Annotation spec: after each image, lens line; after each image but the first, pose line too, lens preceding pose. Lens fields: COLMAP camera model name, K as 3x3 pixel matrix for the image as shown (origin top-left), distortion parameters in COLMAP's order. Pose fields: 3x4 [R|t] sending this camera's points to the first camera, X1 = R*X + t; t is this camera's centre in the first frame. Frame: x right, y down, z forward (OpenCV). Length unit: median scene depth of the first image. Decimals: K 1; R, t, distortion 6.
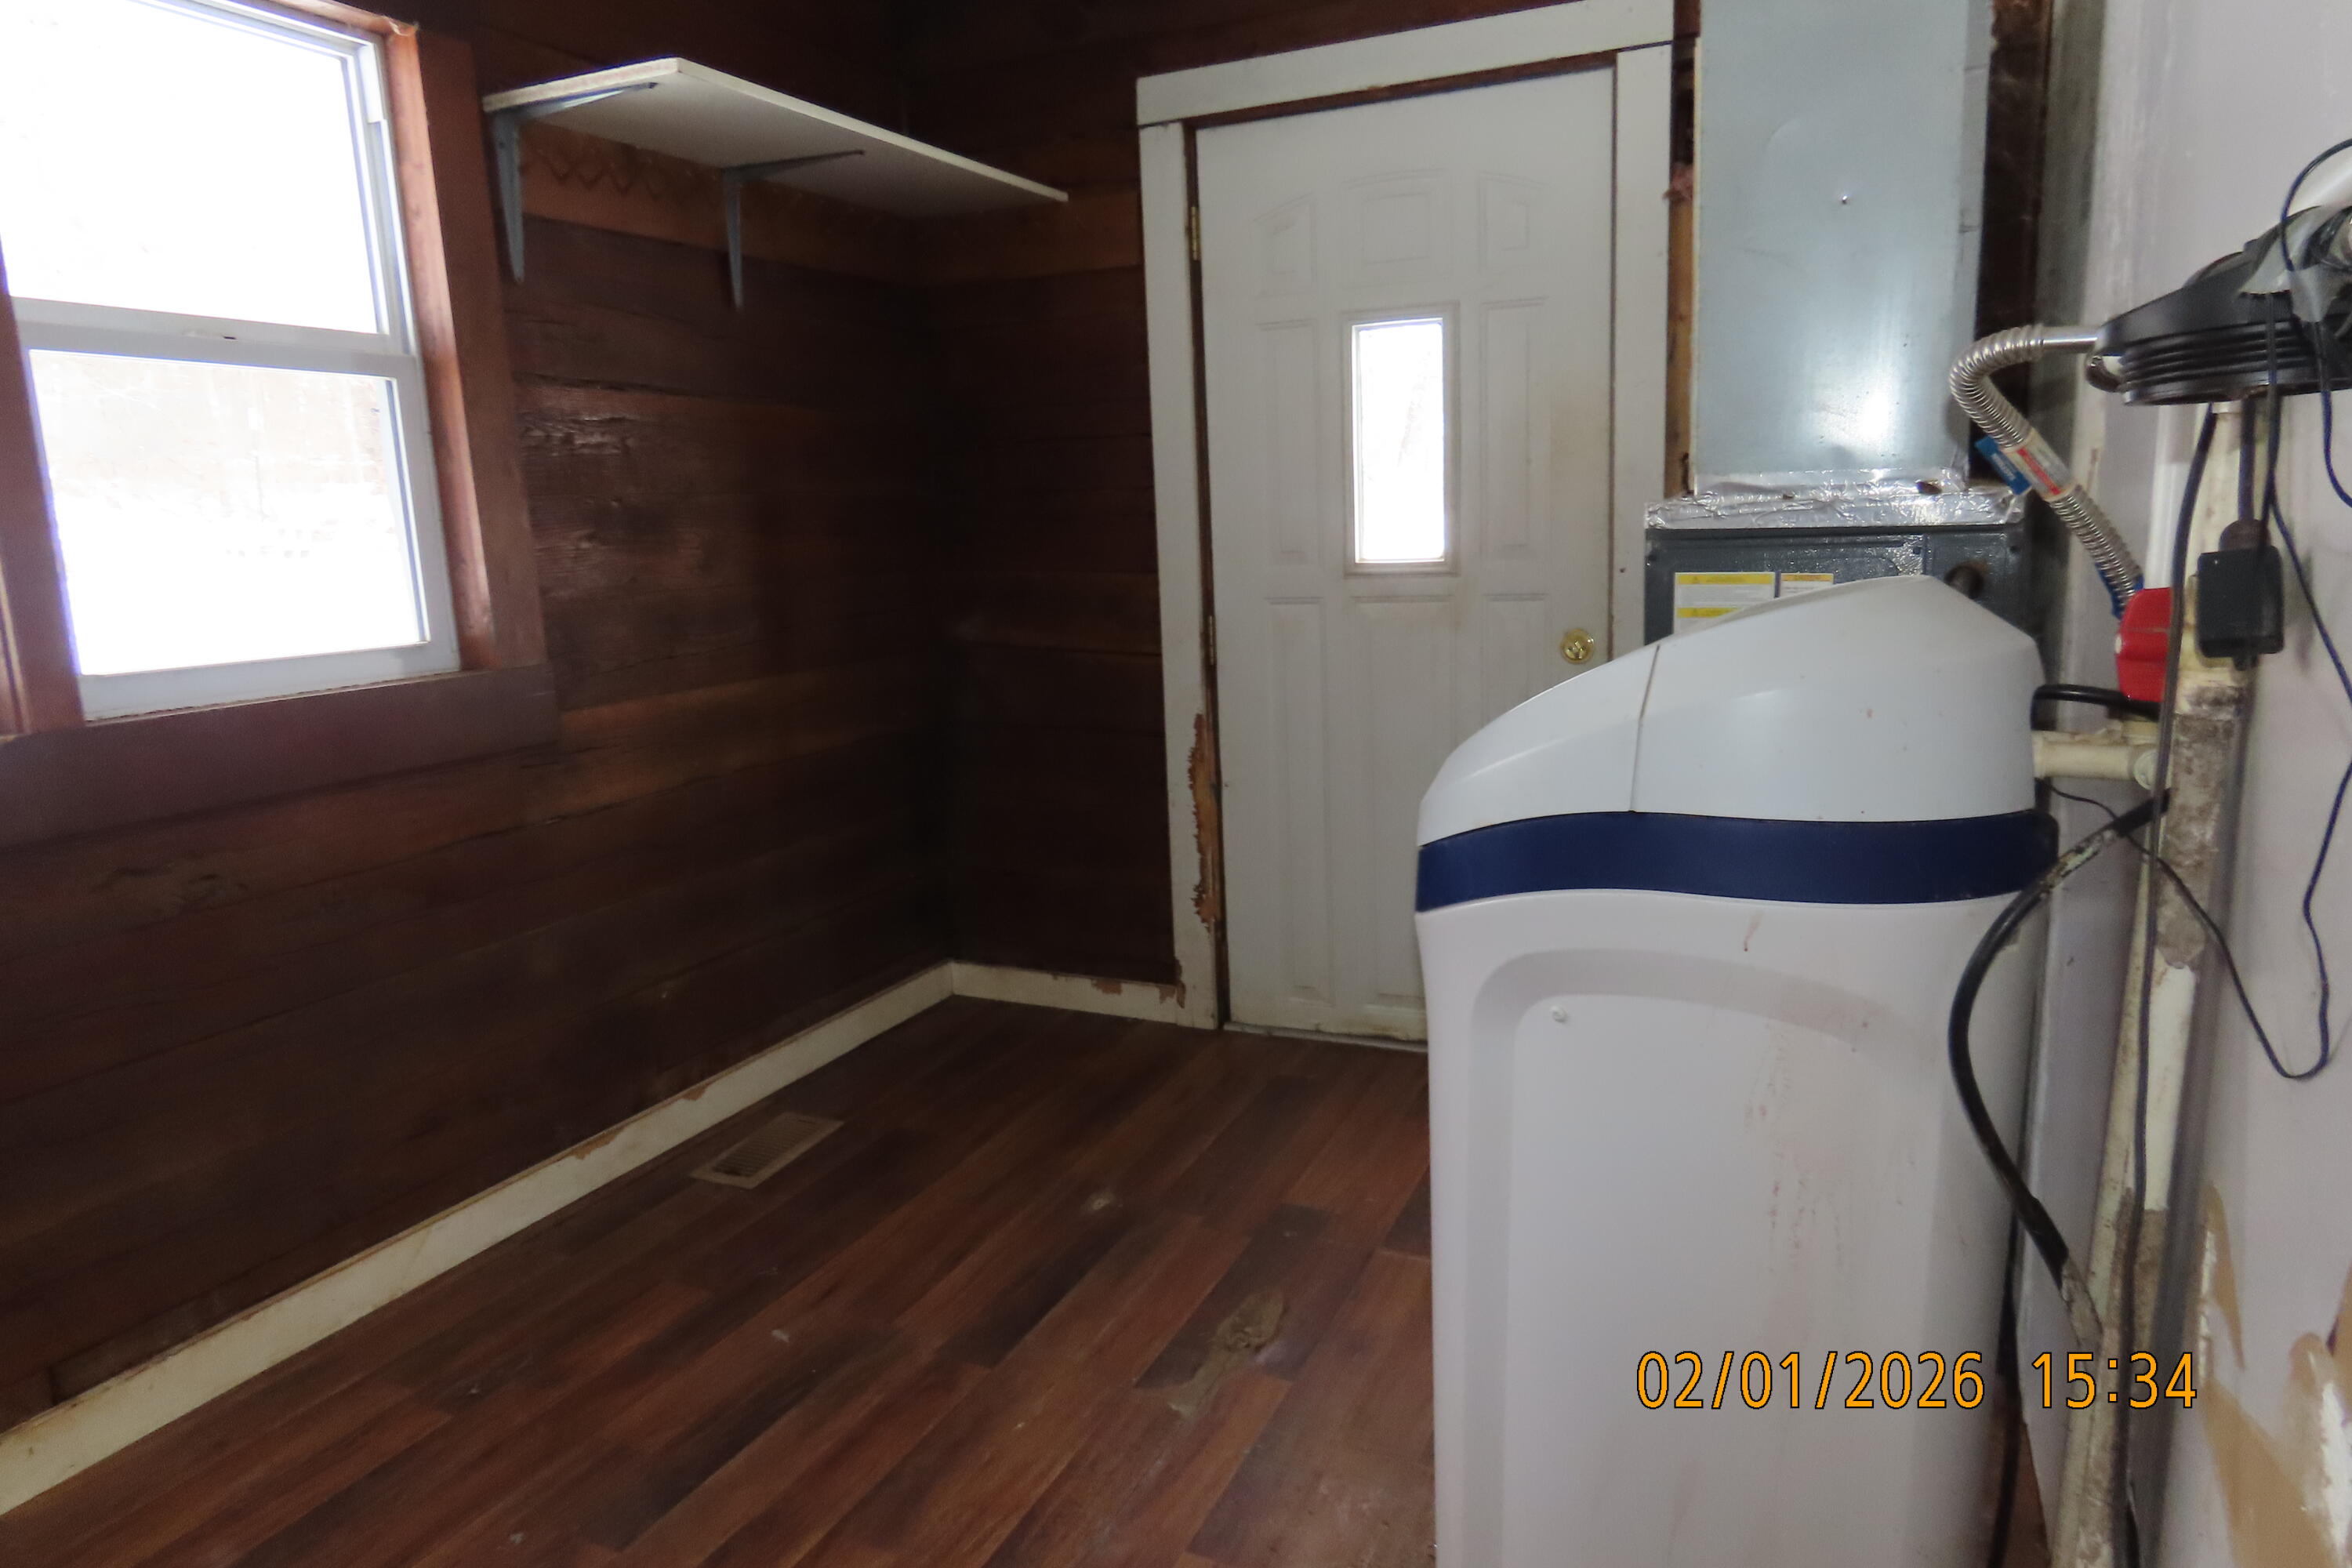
lens RADIAL K [[1475.7, 0, 1174.0], [0, 1475.7, 789.4], [0, 0, 1]] dist [-0.010003, 0.003153]
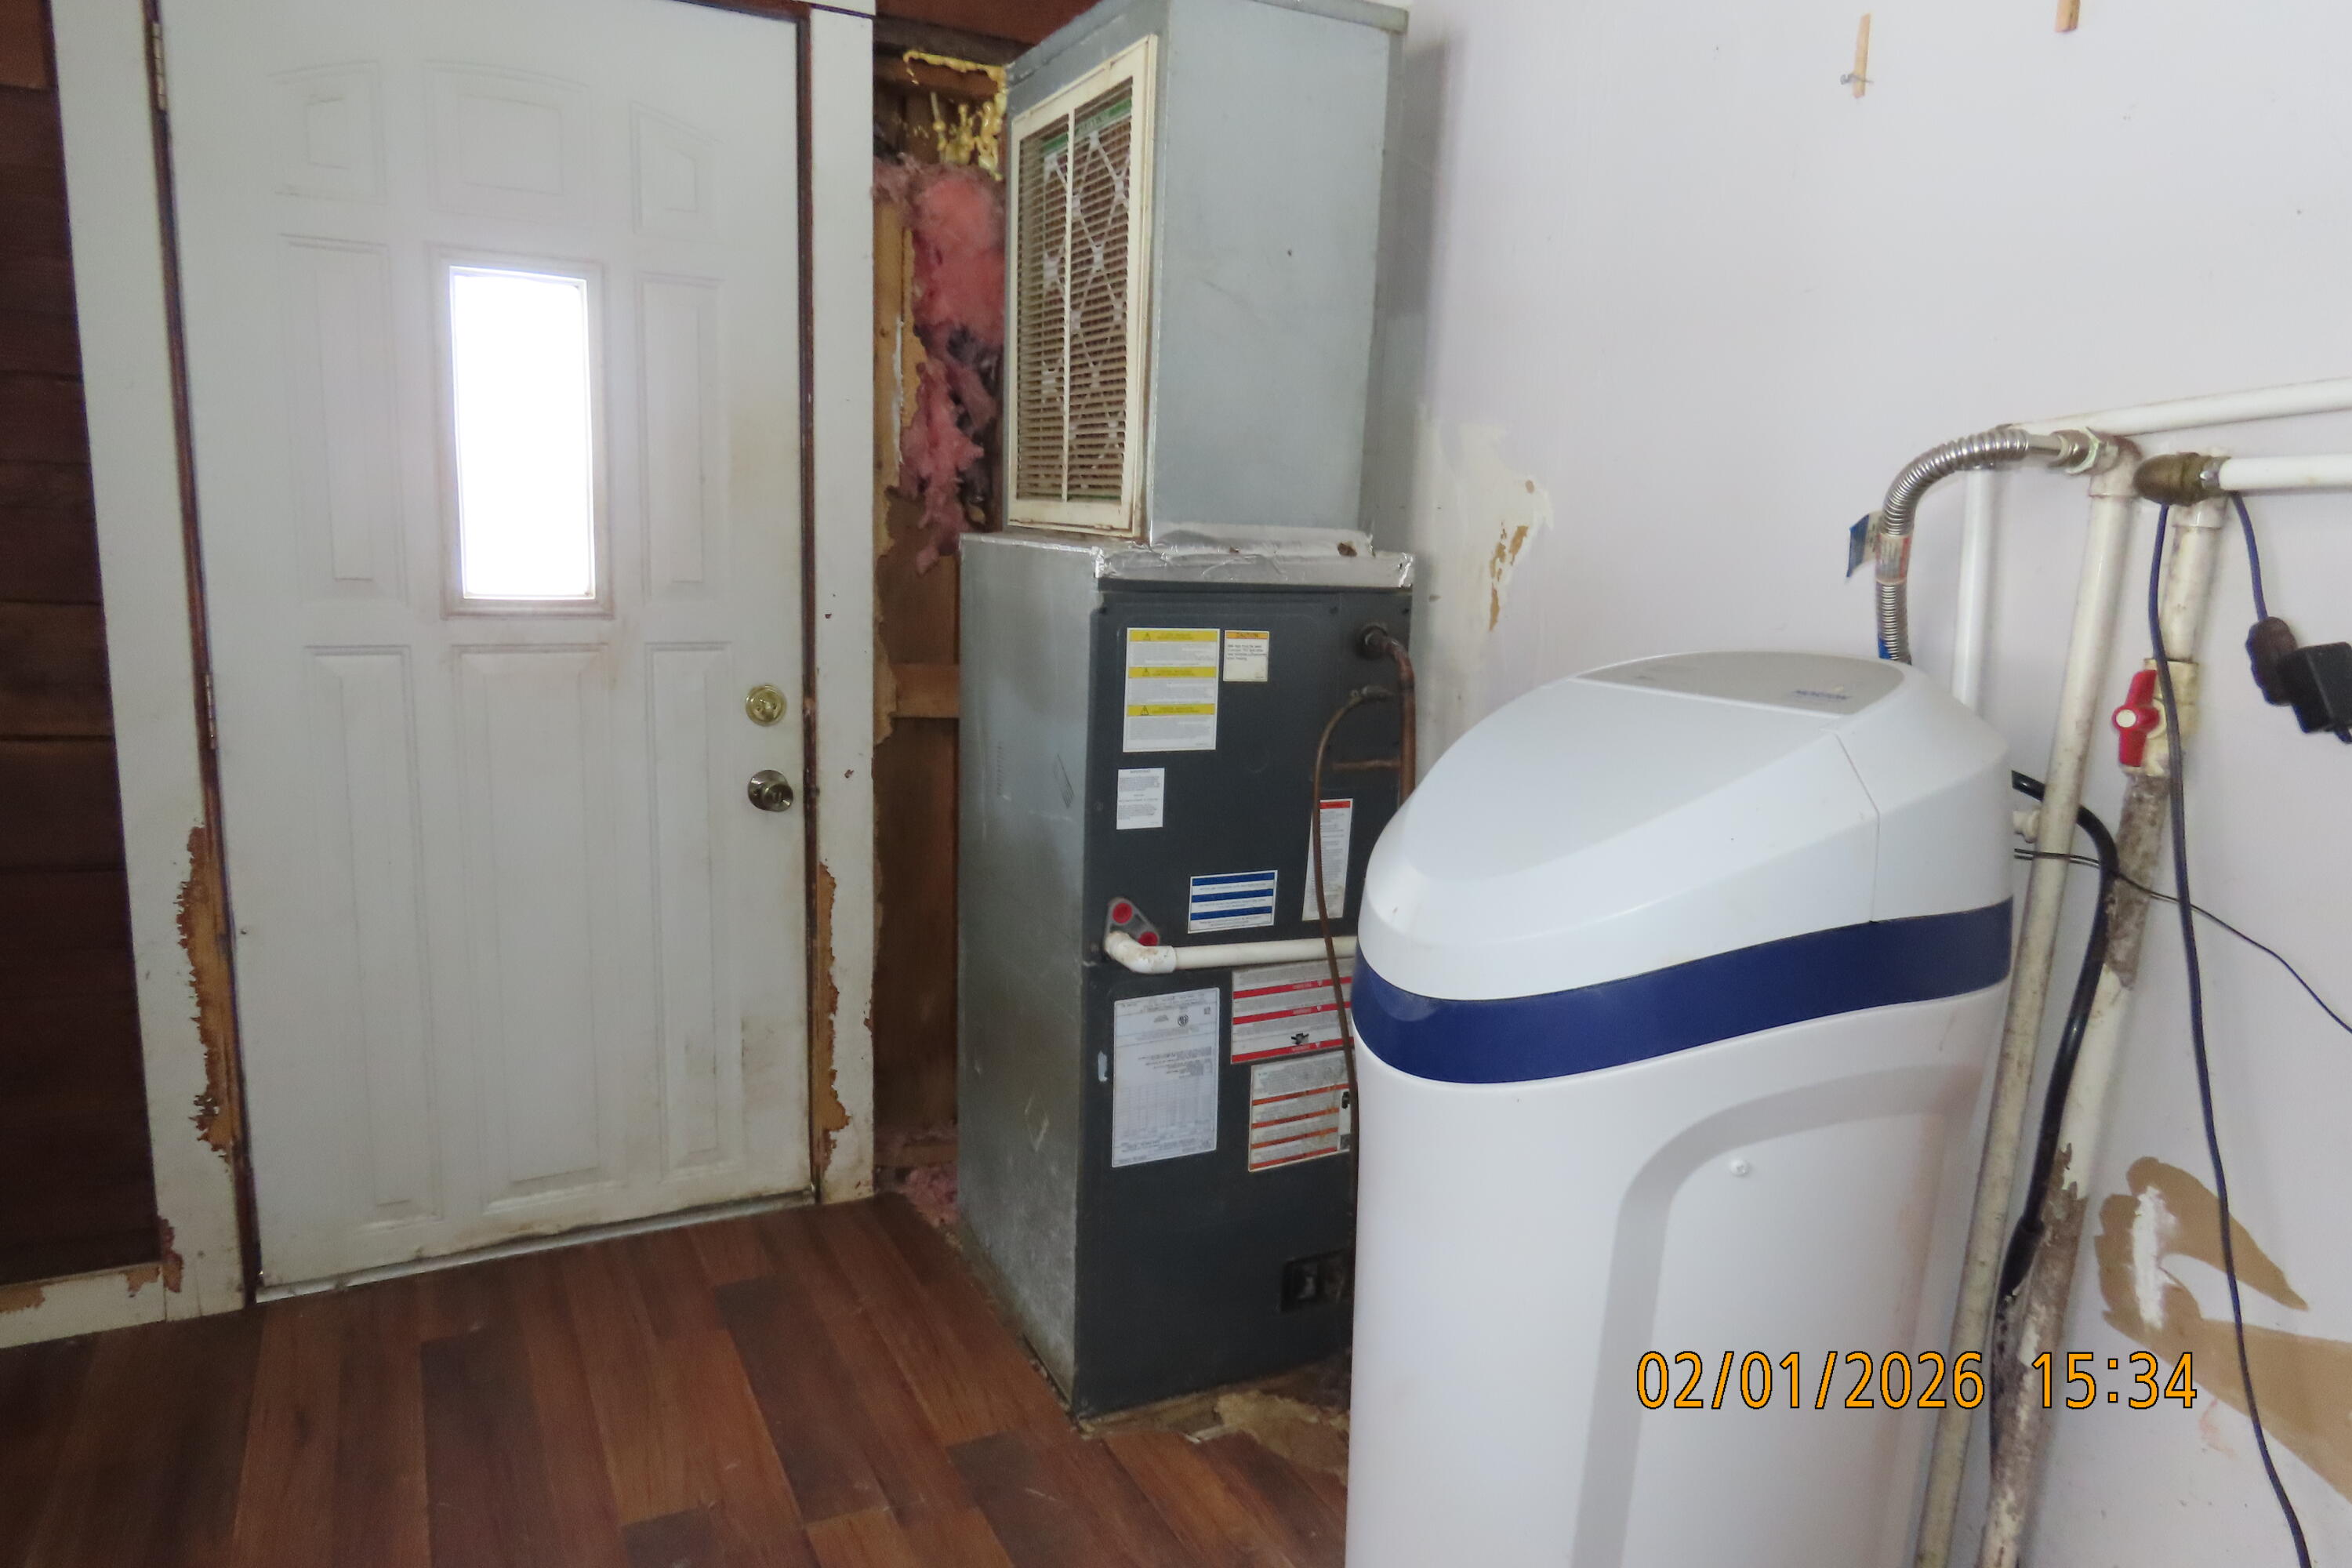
lens RADIAL K [[1475.7, 0, 1174.7], [0, 1475.7, 786.5], [0, 0, 1]] dist [-0.010003, 0.003153]
pose [[0.605459, -0.075917, 0.792247, -0.225803], [0.092863, 0.995380, 0.024413, -0.044792], [-0.790440, 0.058790, 0.609712, 0.277256]]
